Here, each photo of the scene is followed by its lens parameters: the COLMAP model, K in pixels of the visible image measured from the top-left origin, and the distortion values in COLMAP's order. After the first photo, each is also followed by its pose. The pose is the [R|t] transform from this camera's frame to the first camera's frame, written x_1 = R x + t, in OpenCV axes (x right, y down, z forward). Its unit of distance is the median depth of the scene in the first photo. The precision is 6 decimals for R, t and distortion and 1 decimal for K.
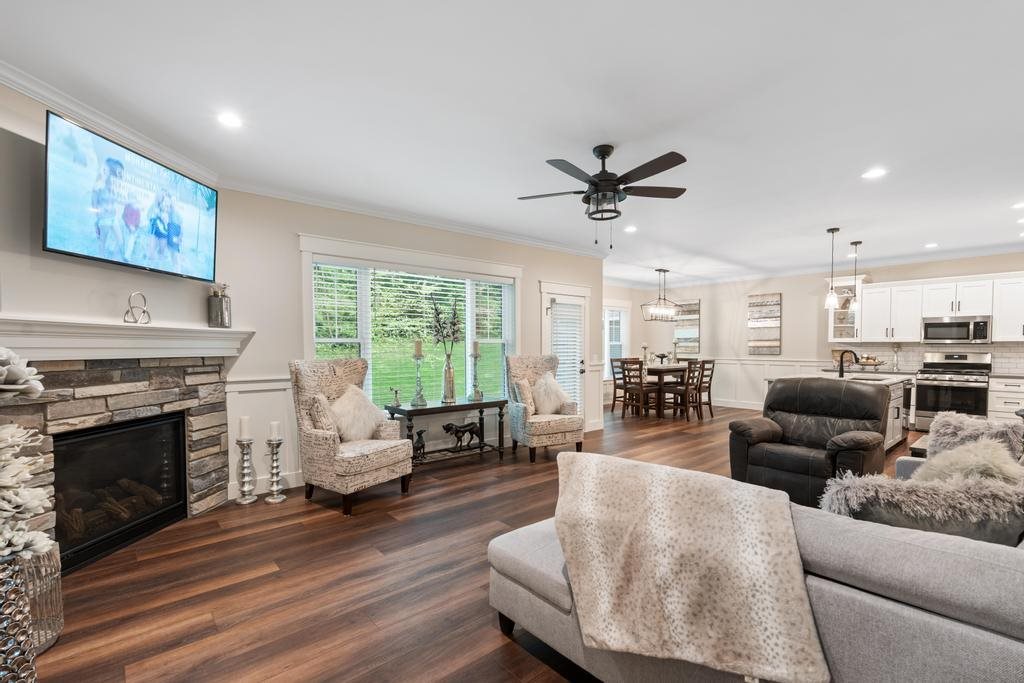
lens RADIAL K [[455.0, 0, 517.5], [0, 455.0, 364.9], [0, 0, 1]] dist [0.000709, 0.000610]
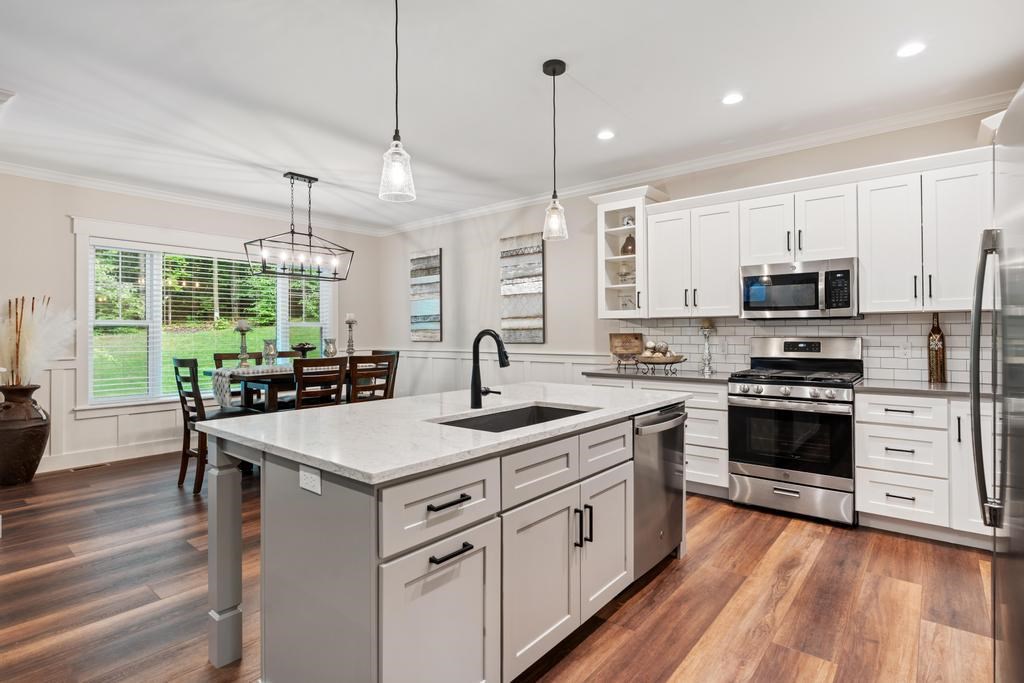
lens RADIAL K [[513.0, 0, 516.6], [0, 513.0, 331.5], [0, 0, 1]] dist [-0.005967, 0.000606]
pose [[0.986583, -0.003464, 0.163221, 0.515648], [0.010926, 0.998934, -0.044842, -0.010547], [-0.162892, 0.046024, 0.985570, 0.458235]]
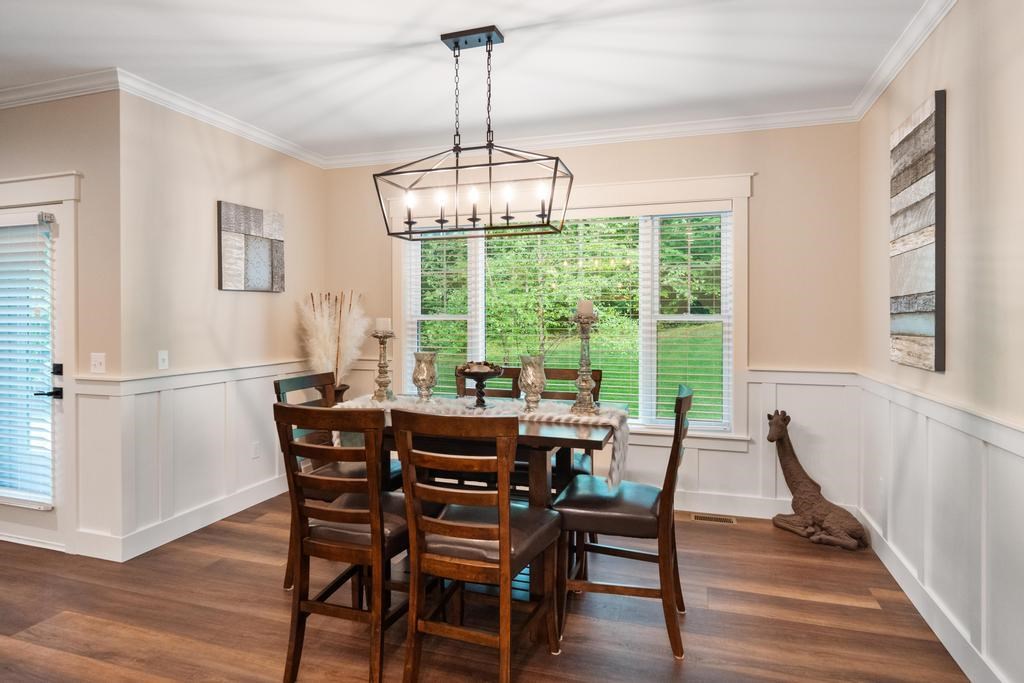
lens RADIAL K [[554.3, 0, 521.8], [0, 554.3, 313.2], [0, 0, 1]] dist [-0.007288, -0.000768]
pose [[0.522035, -0.005636, -0.852906, 0.671474], [-0.036803, 0.998898, -0.029126, -0.049277], [0.852130, 0.046594, 0.521252, 0.970763]]
